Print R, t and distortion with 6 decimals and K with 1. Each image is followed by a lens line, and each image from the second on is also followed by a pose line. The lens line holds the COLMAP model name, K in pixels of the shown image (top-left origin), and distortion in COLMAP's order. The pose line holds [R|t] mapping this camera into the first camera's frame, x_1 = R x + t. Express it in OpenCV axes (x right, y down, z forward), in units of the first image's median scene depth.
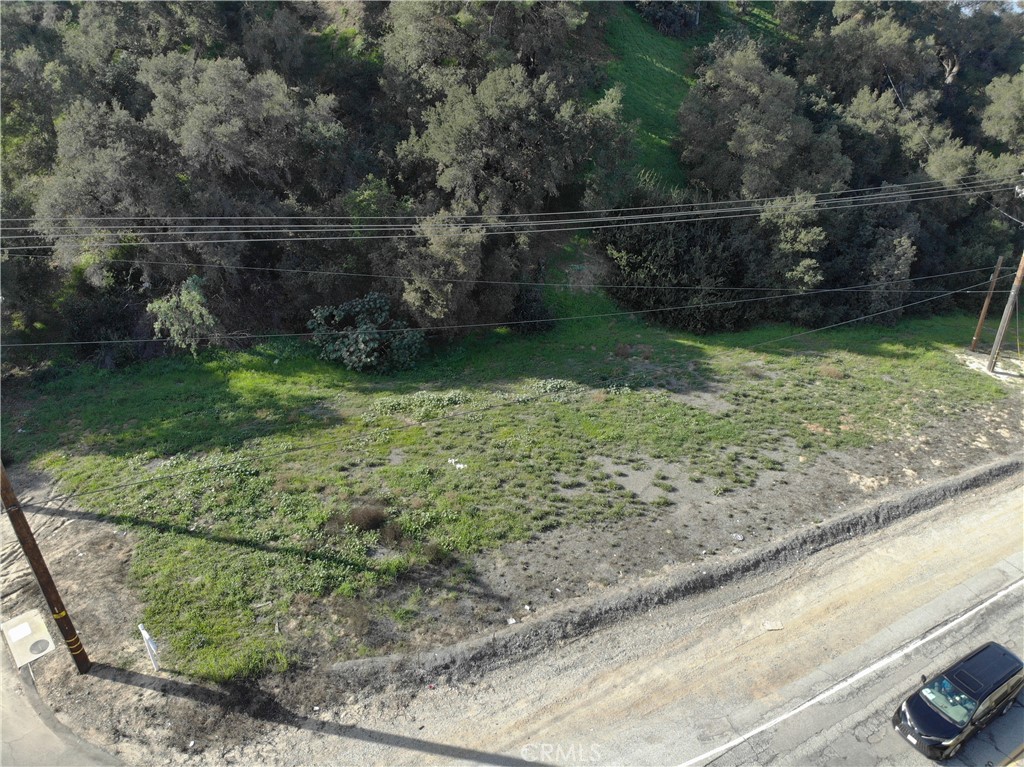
lens RADIAL K [[744.6, 0, 503.5], [0, 744.6, 390.0], [0, 0, 1]] dist [0.065904, -0.176440]
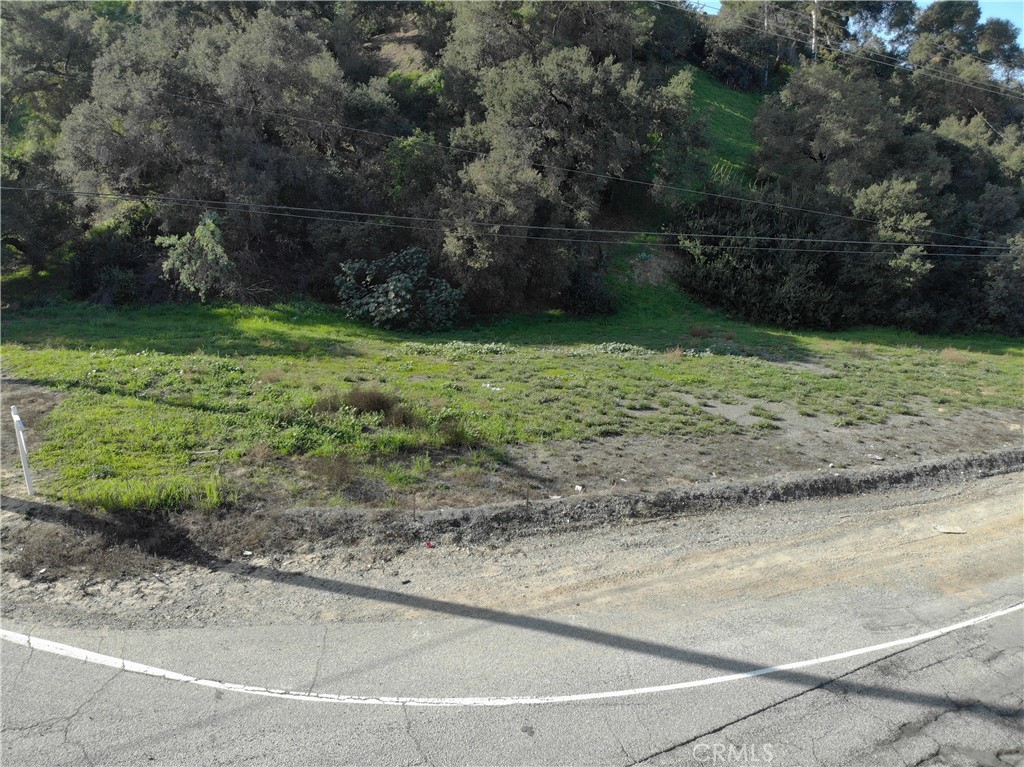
lens RADIAL K [[744.6, 0, 503.5], [0, 744.6, 390.0], [0, 0, 1]] dist [0.065904, -0.176440]
pose [[0.996563, 0.029787, -0.077292, 0.010394], [-0.045859, 0.975460, -0.215349, 0.297455], [0.068981, 0.218153, 0.973474, 0.255063]]
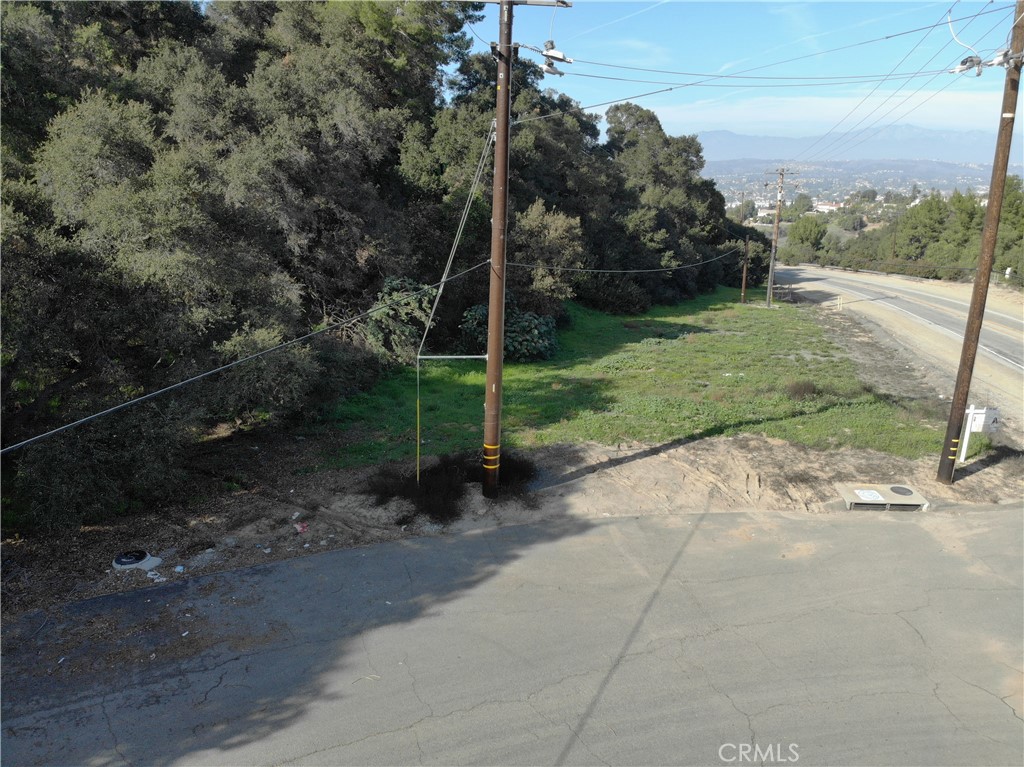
lens RADIAL K [[738.5, 0, 493.9], [0, 738.5, 398.6], [0, 0, 1]] dist [0.047446, -0.152679]
pose [[0.707489, -0.206311, 0.675941, -1.185284], [0.343888, 0.936072, -0.074230, 0.099863], [-0.617415, 0.284965, 0.733208, 0.449242]]
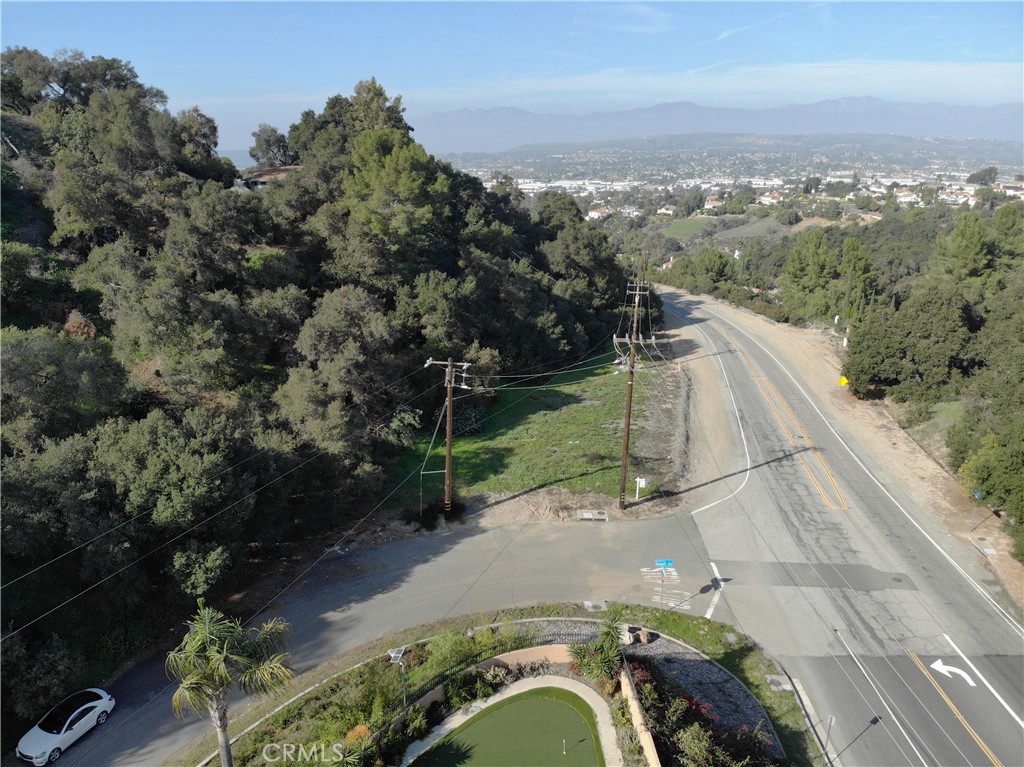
lens RADIAL K [[732.4, 0, 499.2], [0, 732.4, 381.1], [0, 0, 1]] dist [0.131275, -0.284877]
pose [[0.667694, -0.221640, 0.710676, -1.871655], [0.359848, 0.931802, -0.047482, -0.051688], [-0.651685, 0.287439, 0.701915, -0.472078]]
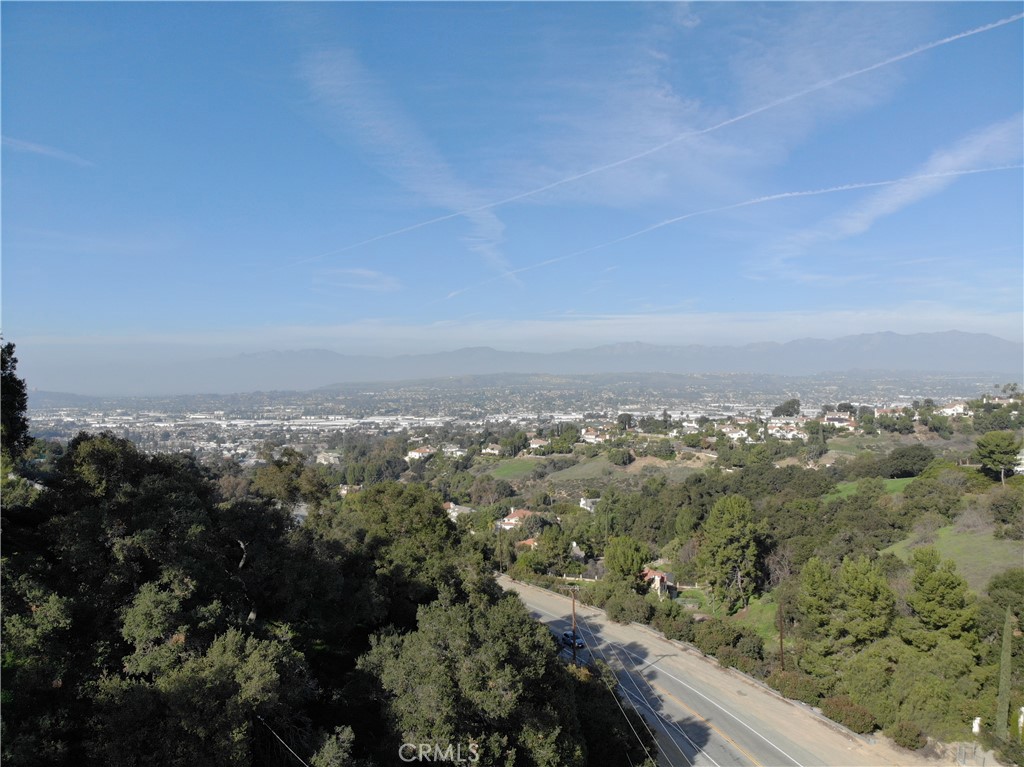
lens RADIAL K [[744.6, 0, 503.5], [0, 744.6, 390.0], [0, 0, 1]] dist [0.065904, -0.176440]
pose [[0.459463, -0.005366, 0.888181, 0.186738], [0.433720, 0.874007, -0.219087, -0.907224], [-0.775100, 0.485884, 0.403901, 0.992031]]
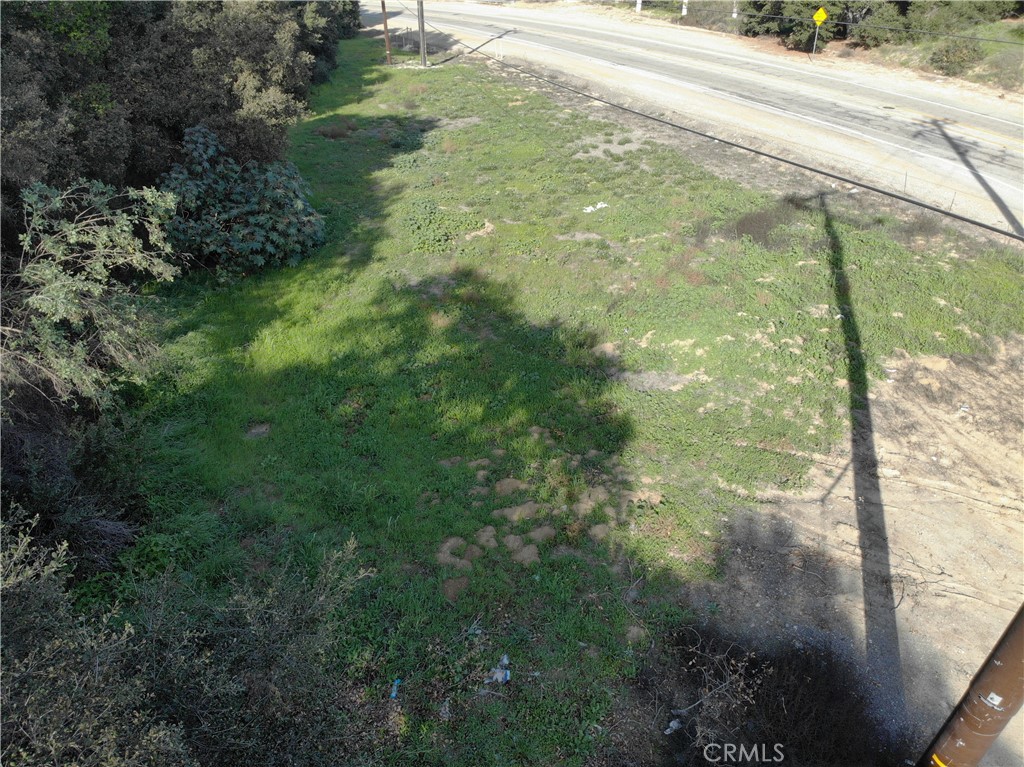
lens RADIAL K [[744.6, 0, 503.5], [0, 744.6, 390.0], [0, 0, 1]] dist [0.065904, -0.176440]
pose [[0.131215, -0.568235, 0.812337, -0.900176], [0.486180, 0.751000, 0.446798, -0.168594], [-0.863951, 0.336315, 0.374807, 0.931576]]
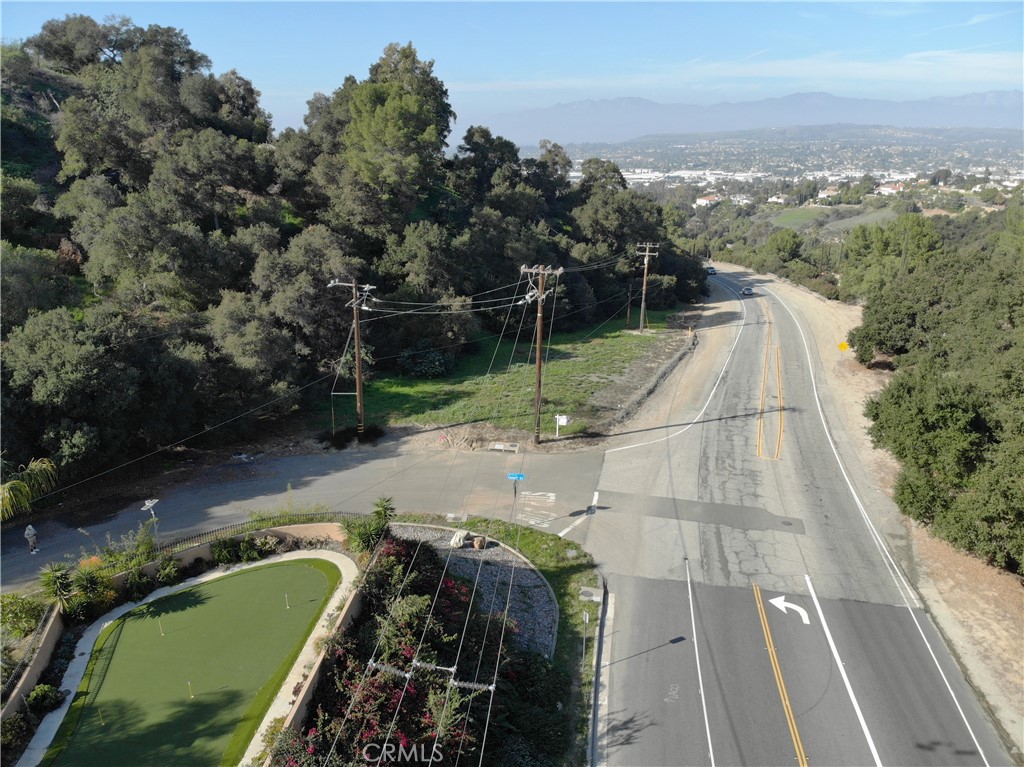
lens RADIAL K [[735.4, 0, 504.1], [0, 735.4, 382.4], [0, 0, 1]] dist [0.072519, -0.174956]
pose [[0.768895, -0.197581, 0.608081, -1.578292], [0.307269, 0.948218, -0.080430, 0.249543], [-0.560701, 0.248687, 0.789790, -0.736916]]
